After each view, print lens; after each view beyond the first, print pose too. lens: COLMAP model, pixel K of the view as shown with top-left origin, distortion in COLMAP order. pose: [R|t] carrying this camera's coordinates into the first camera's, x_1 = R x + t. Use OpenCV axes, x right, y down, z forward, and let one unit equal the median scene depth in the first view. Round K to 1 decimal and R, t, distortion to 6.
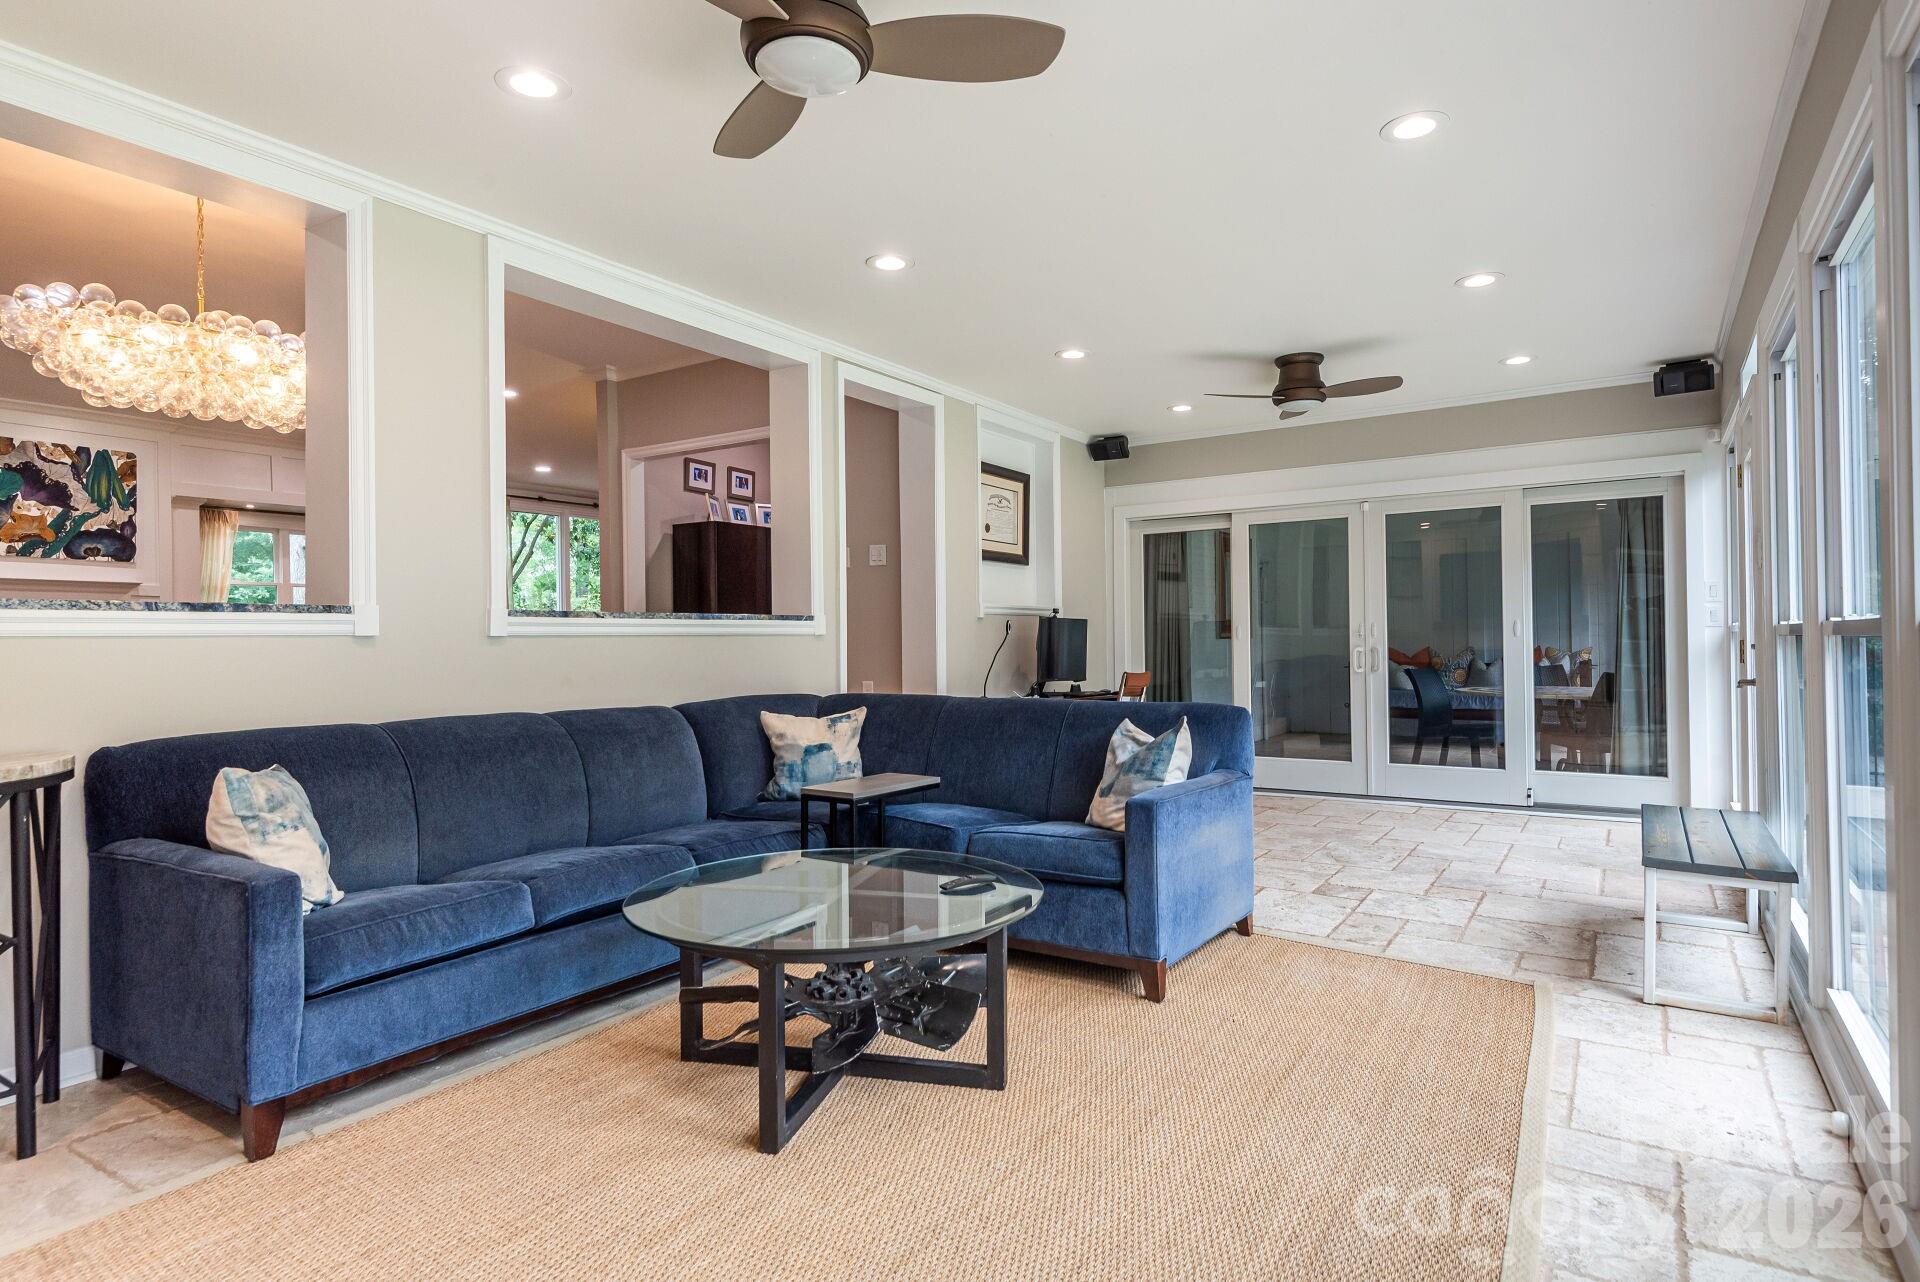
lens RADIAL K [[1083.6, 0, 961.7], [0, 1083.6, 640.3], [0, 0, 1]] dist [0.018569, 0.000822]
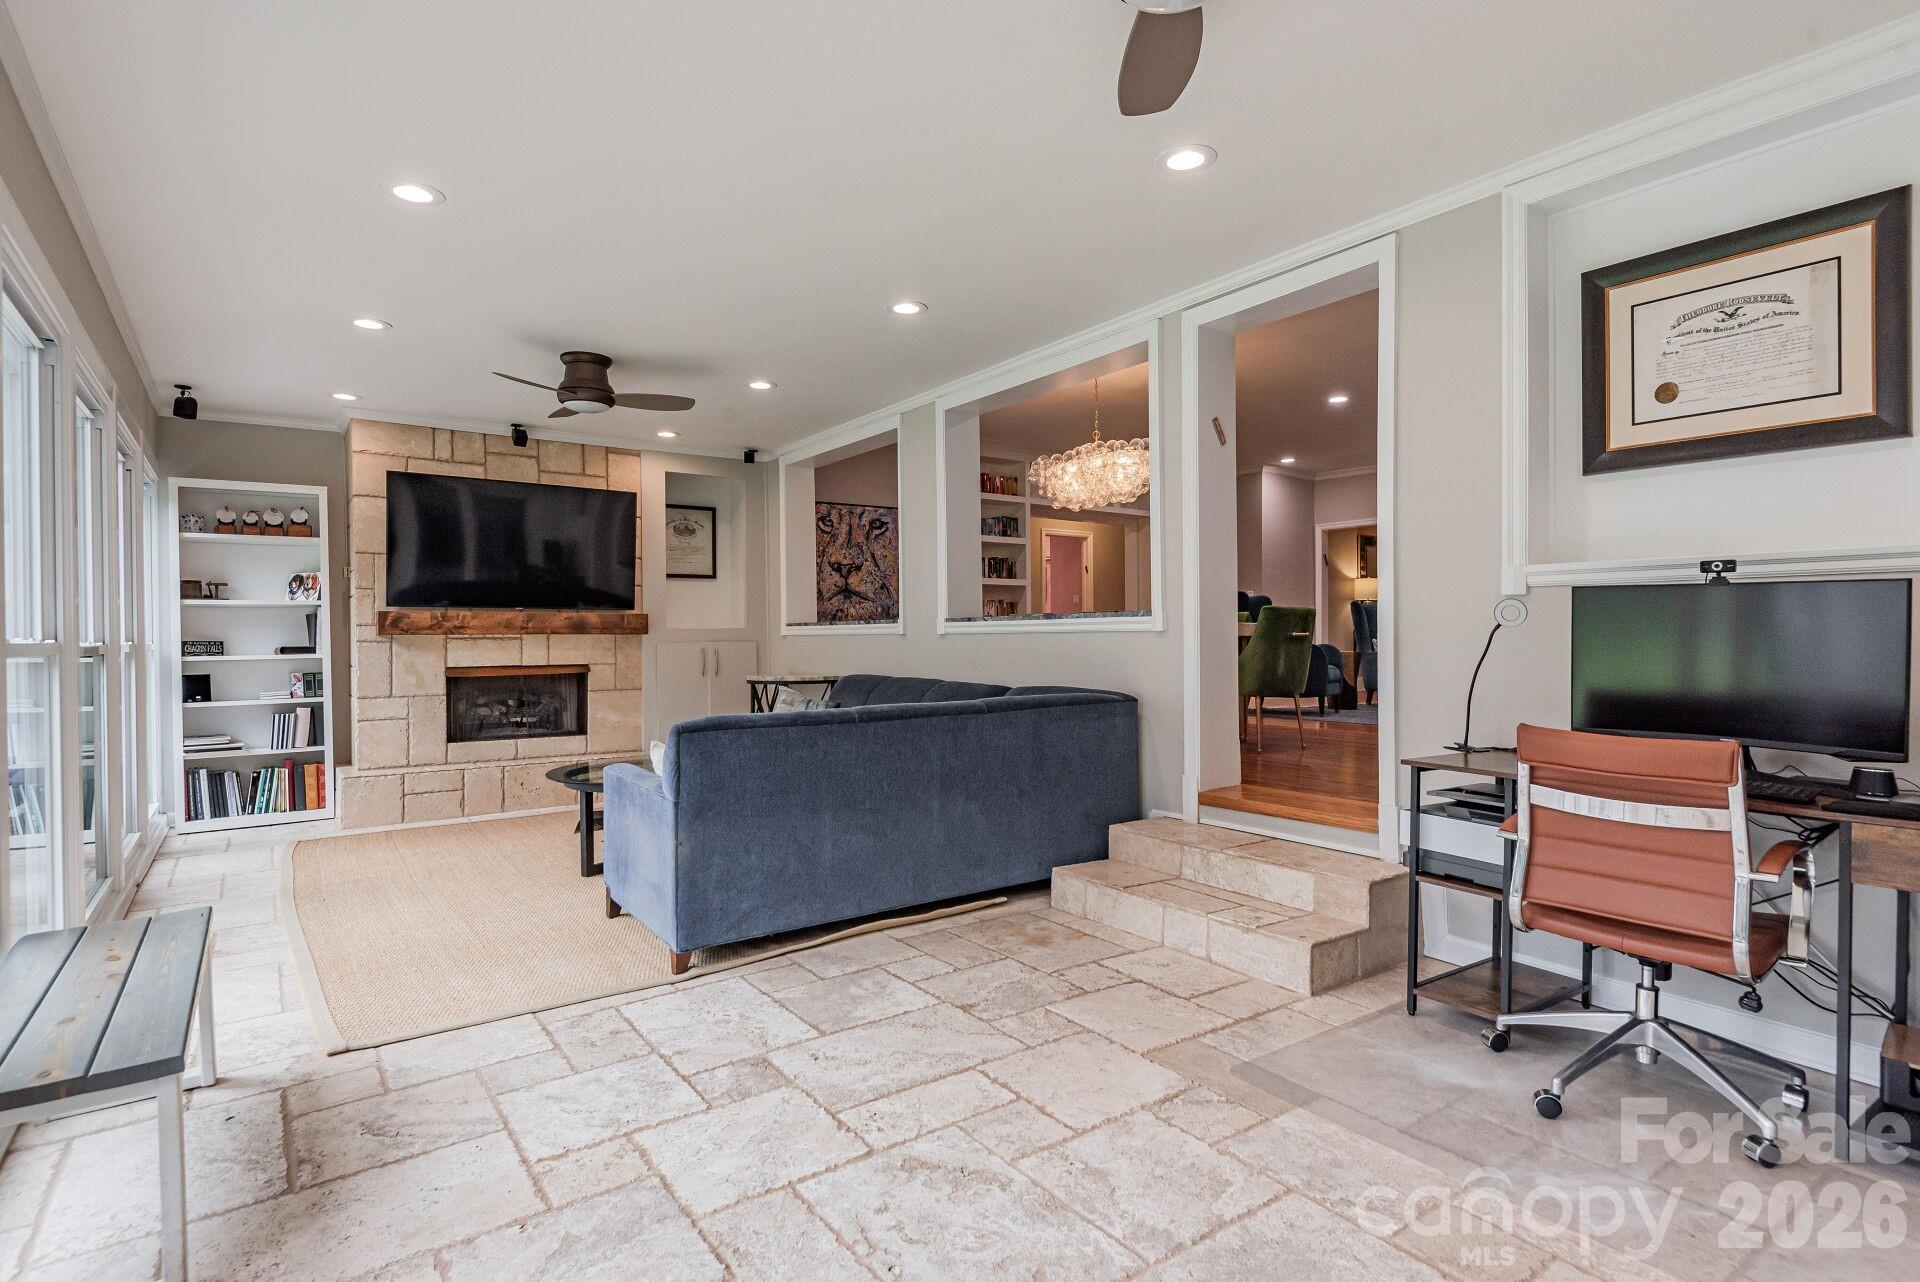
lens RADIAL K [[968.3, 0, 940.5], [0, 968.3, 641.3], [0, 0, 1]] dist [0.022076, -0.007339]
pose [[-0.396756, 0.019714, -0.917712, 0.445603], [0.013274, 0.999788, 0.015739, -0.007851], [0.917828, -0.005937, -0.396934, 0.742967]]
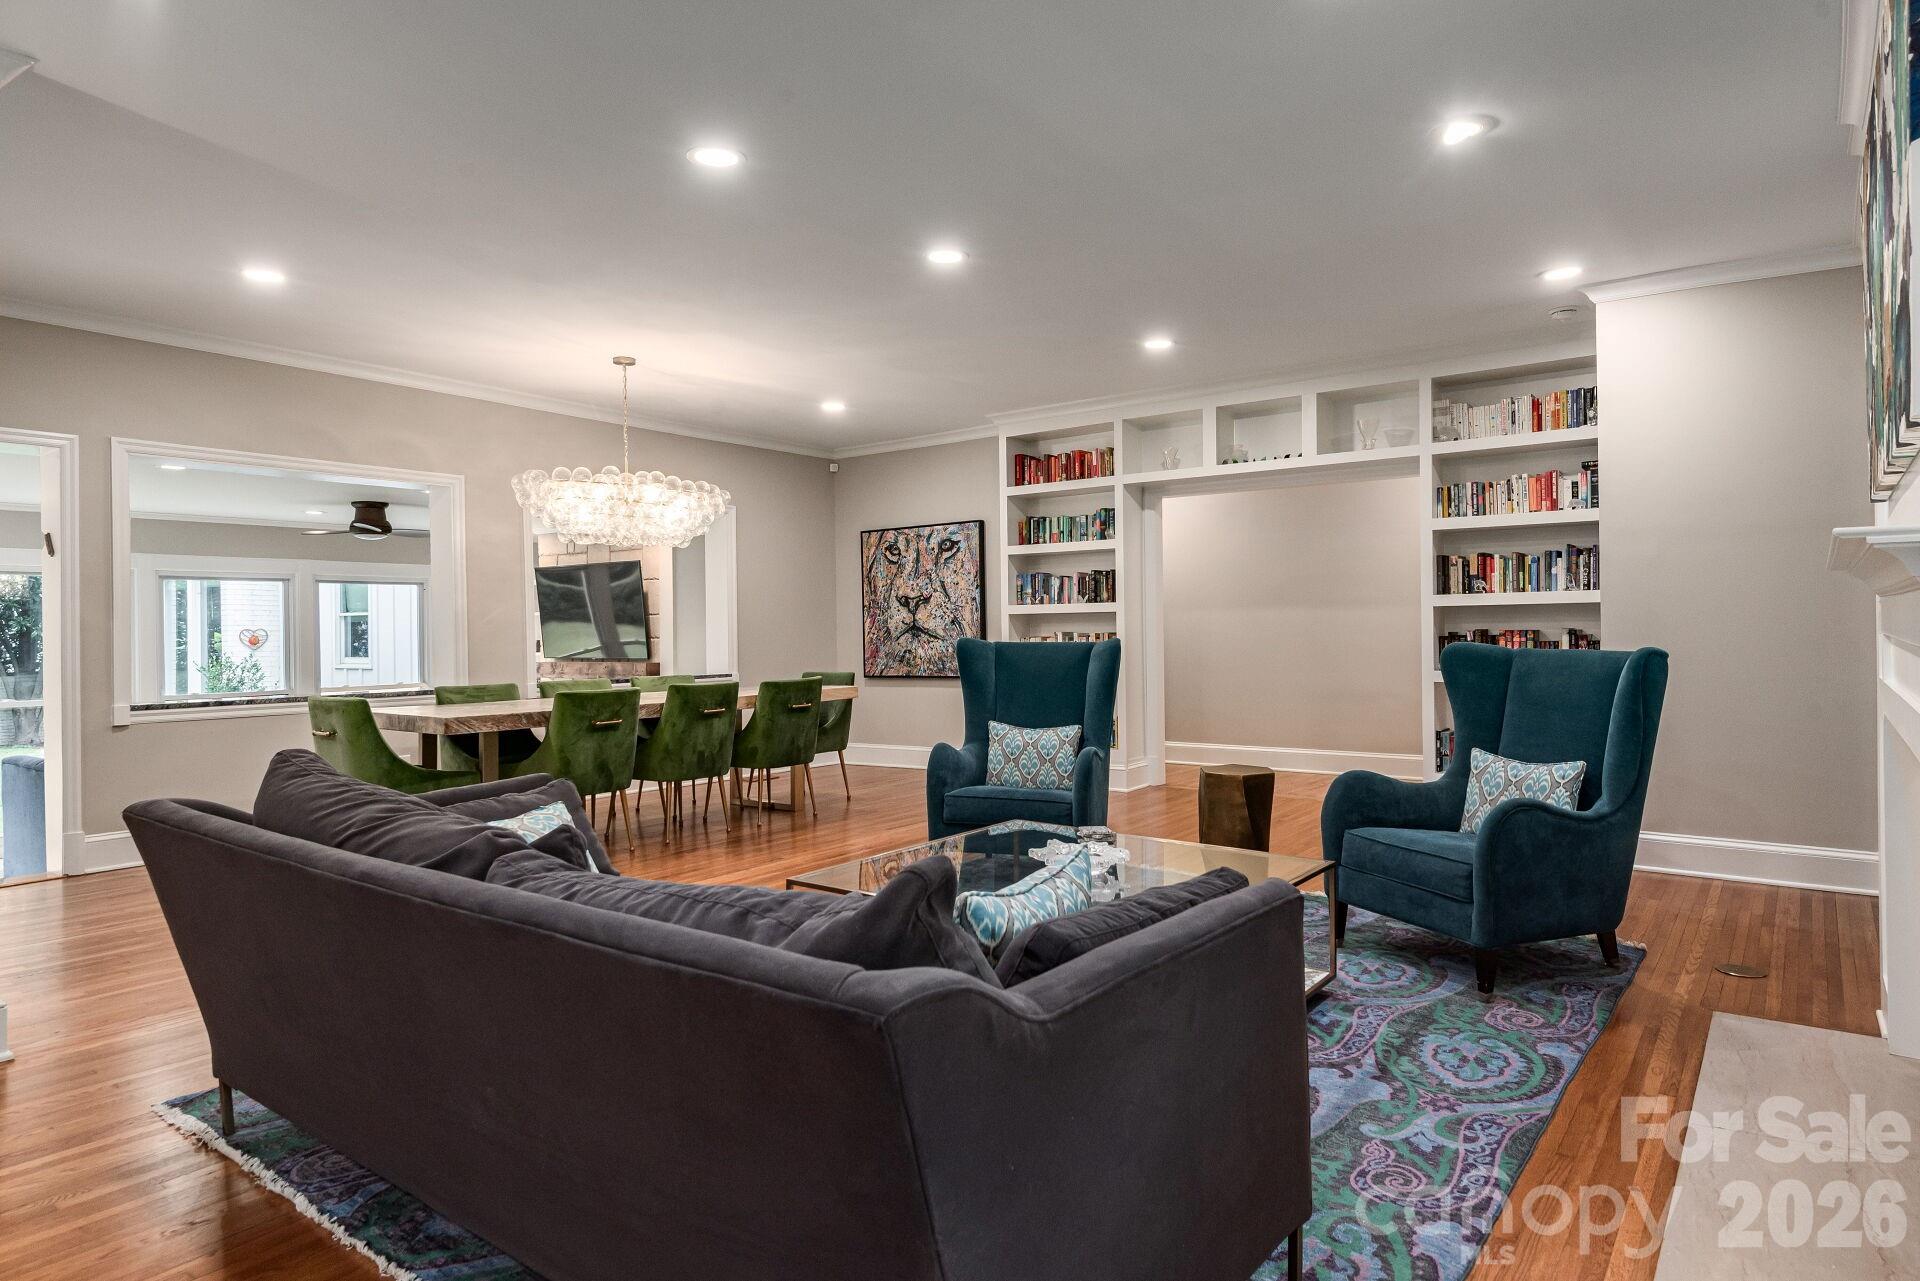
lens RADIAL K [[1083.6, 0, 958.3], [0, 1083.6, 640.7], [0, 0, 1]] dist [0.018569, 0.000822]
pose [[-0.995012, 0.027983, 0.095746, -0.638106], [0.028799, 0.999560, 0.007142, -0.042455], [-0.095504, 0.009864, -0.995380, 1.242852]]
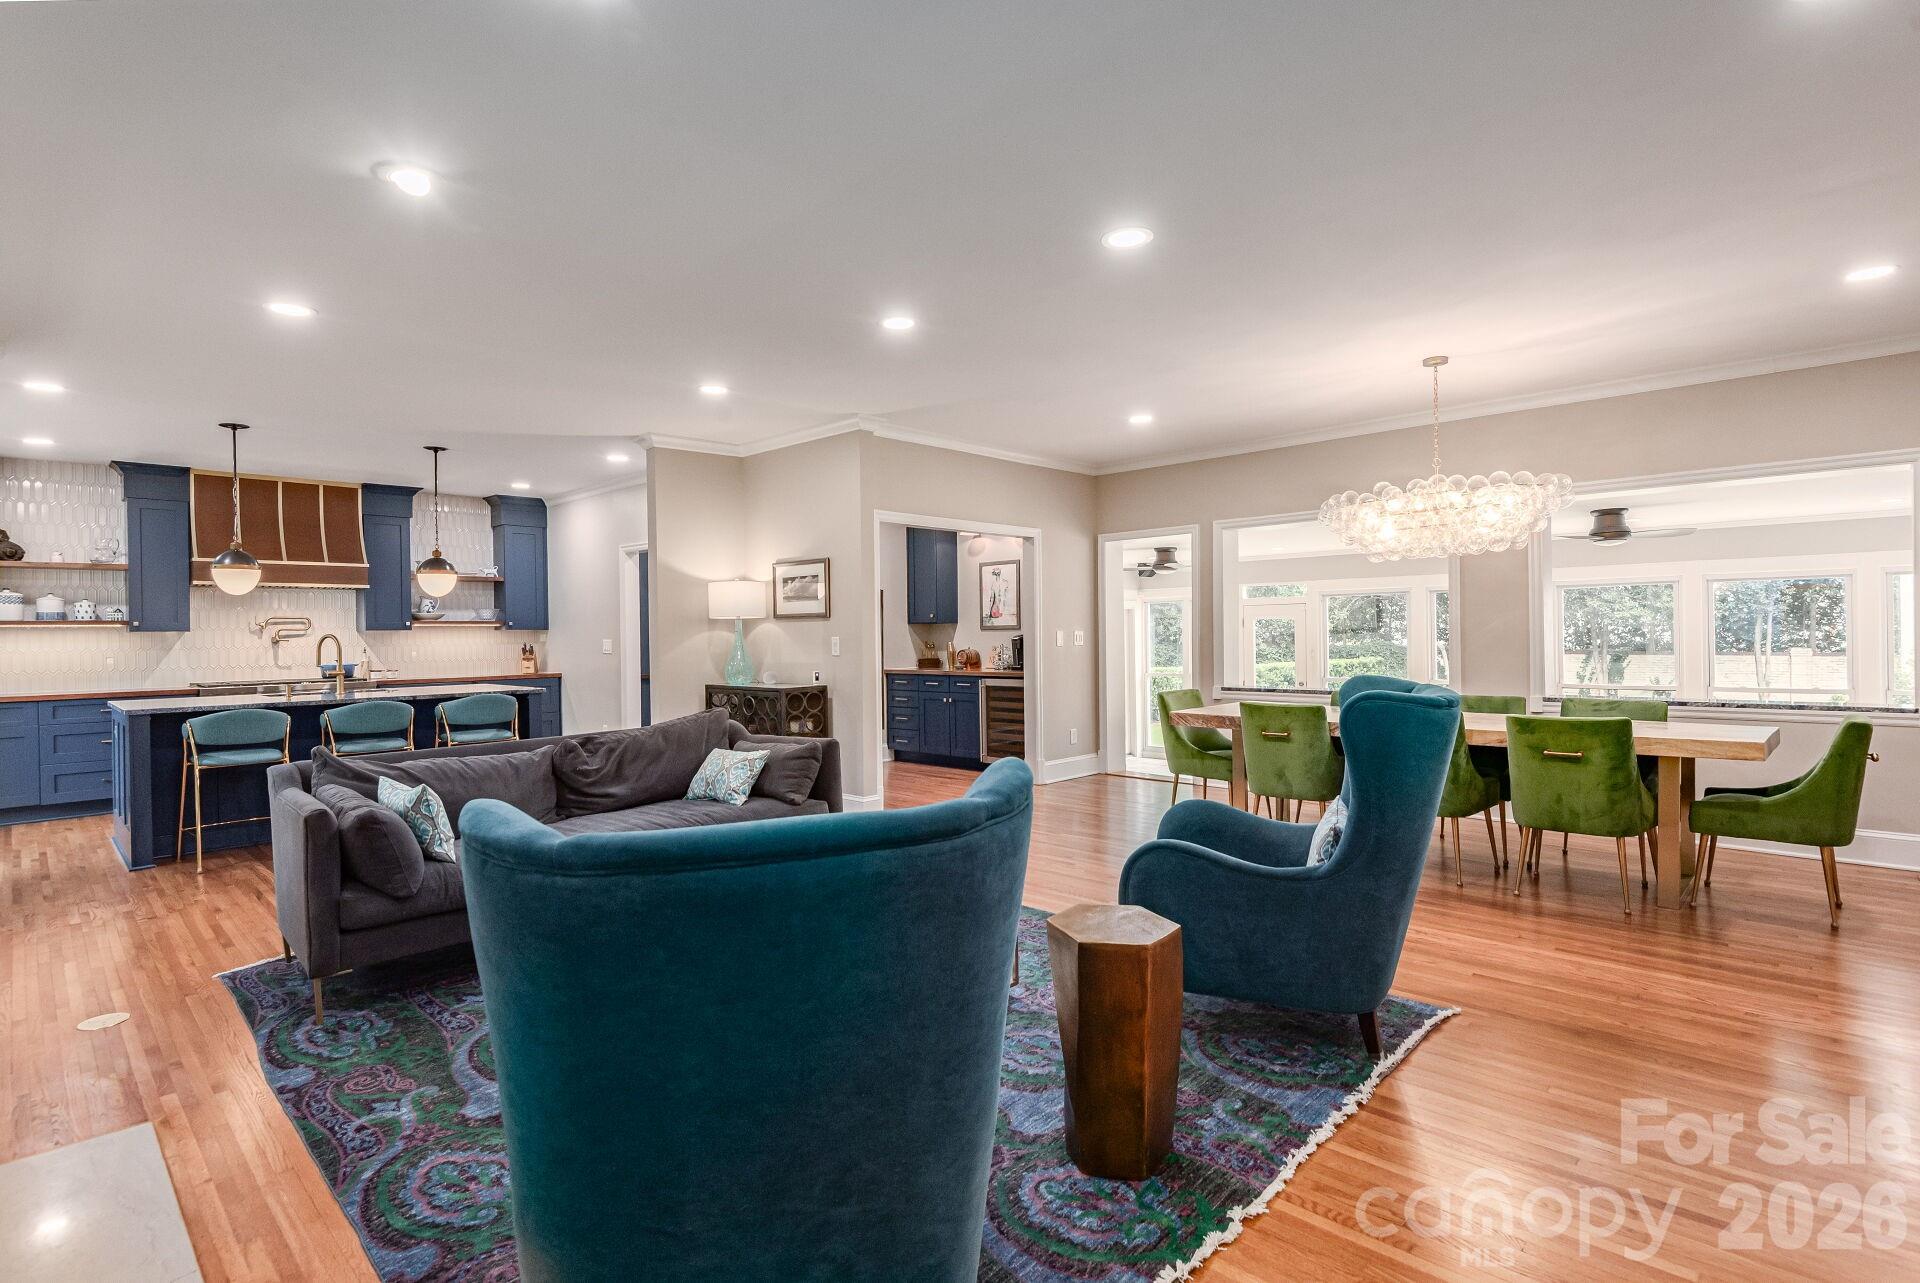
lens RADIAL K [[913.5, 0, 969.6], [0, 913.5, 641.4], [0, 0, 1]] dist [0.001601, -0.001885]
pose [[0.190882, 0.004731, 0.981602, -0.981044], [0.007810, 0.999949, -0.006339, -0.052828], [-0.981582, 0.008876, 0.190835, 0.708288]]
